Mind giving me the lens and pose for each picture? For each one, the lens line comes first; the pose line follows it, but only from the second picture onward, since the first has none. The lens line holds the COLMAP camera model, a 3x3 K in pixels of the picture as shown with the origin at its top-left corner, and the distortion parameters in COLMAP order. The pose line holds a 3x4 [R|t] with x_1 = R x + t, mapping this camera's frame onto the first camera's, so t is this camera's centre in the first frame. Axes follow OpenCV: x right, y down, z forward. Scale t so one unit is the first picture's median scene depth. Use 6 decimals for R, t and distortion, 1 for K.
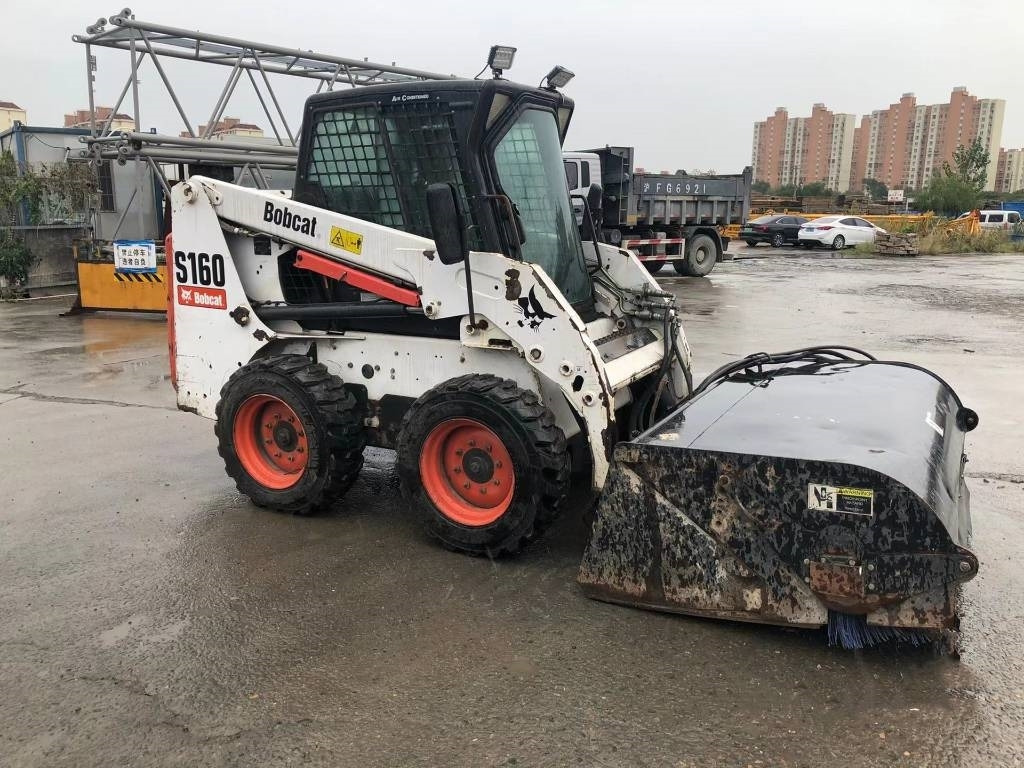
lens RADIAL K [[814.6, 0, 509.2], [0, 814.6, 384.7], [0, 0, 1]] dist [0.042416, -0.054306]
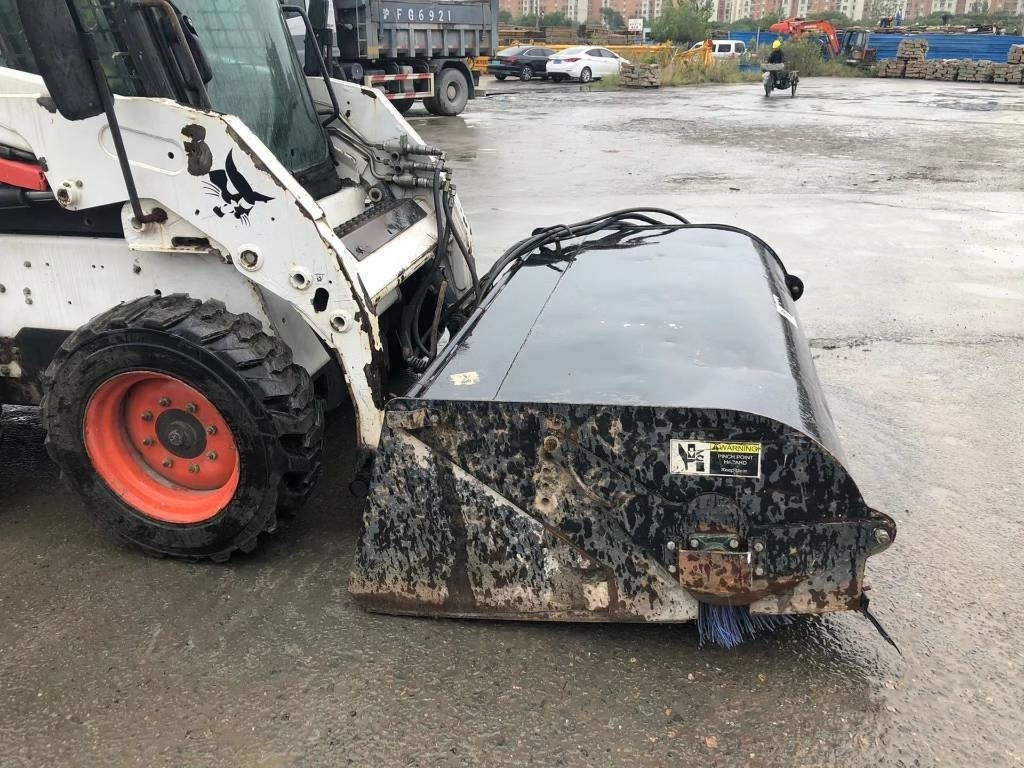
lens RADIAL K [[814.6, 0, 510.1], [0, 814.6, 376.5], [0, 0, 1]] dist [0.042416, -0.054306]
pose [[0.955242, -0.118238, 0.271169, 0.043338], [0.068844, 0.980336, 0.184940, -0.052066], [-0.287703, -0.157994, 0.944598, 0.306290]]
